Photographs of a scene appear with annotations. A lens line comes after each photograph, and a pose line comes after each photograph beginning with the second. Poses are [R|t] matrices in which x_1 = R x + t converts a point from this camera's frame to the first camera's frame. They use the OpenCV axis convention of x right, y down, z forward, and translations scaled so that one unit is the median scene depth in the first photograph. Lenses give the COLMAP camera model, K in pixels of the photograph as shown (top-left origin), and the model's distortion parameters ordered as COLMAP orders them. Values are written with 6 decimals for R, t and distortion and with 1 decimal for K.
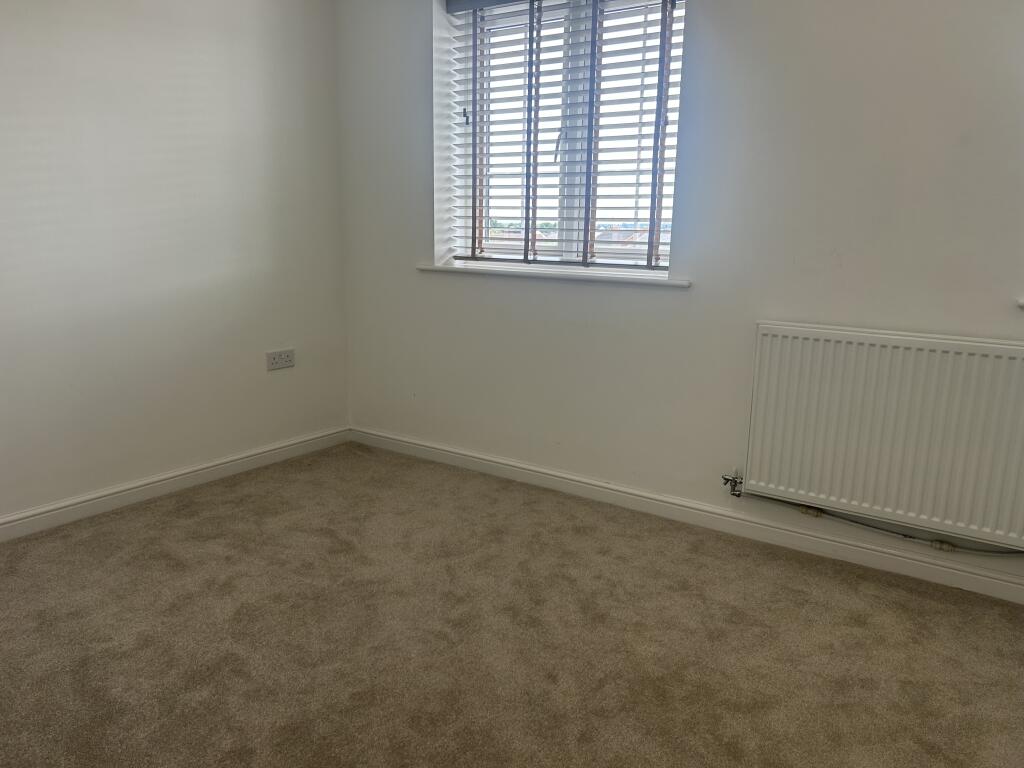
lens RADIAL K [[777.3, 0, 512.0], [0, 777.3, 384.0], [0, 0, 1]] dist [0.039983, -0.001200]
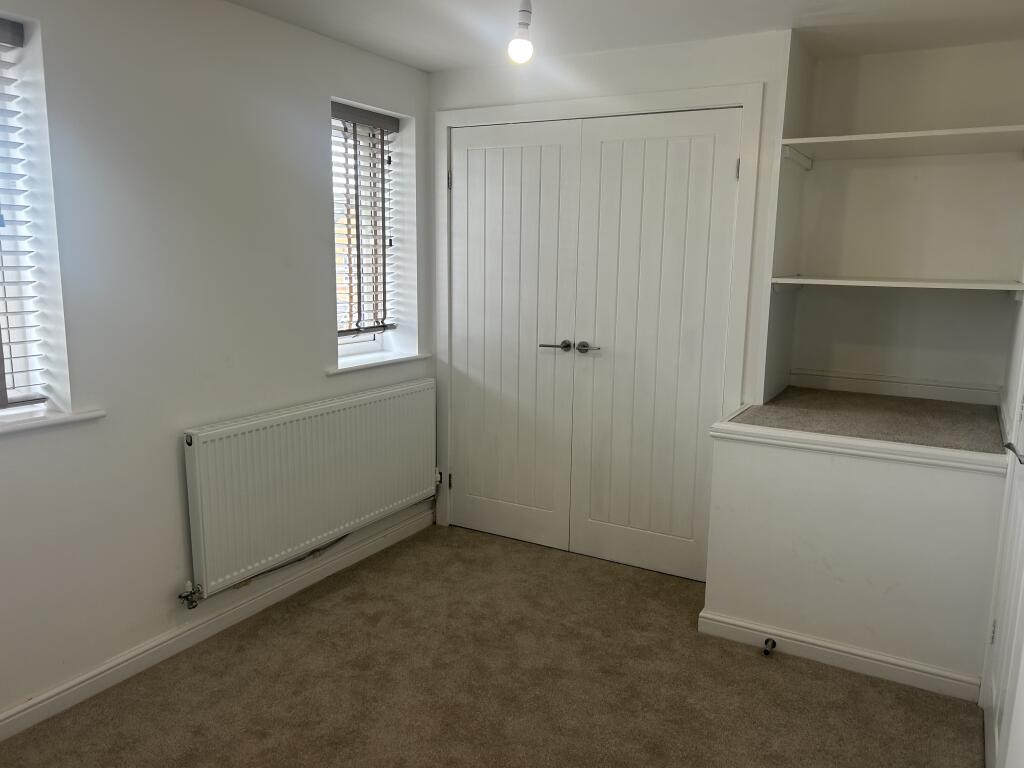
lens RADIAL K [[777.3, 0, 512.0], [0, 777.3, 384.0], [0, 0, 1]] dist [0.039983, -0.001200]
pose [[-0.091924, -0.194777, 0.976530, -0.681216], [0.180178, 0.961241, 0.208689, -0.268353], [-0.979329, 0.195133, -0.053267, 0.613468]]
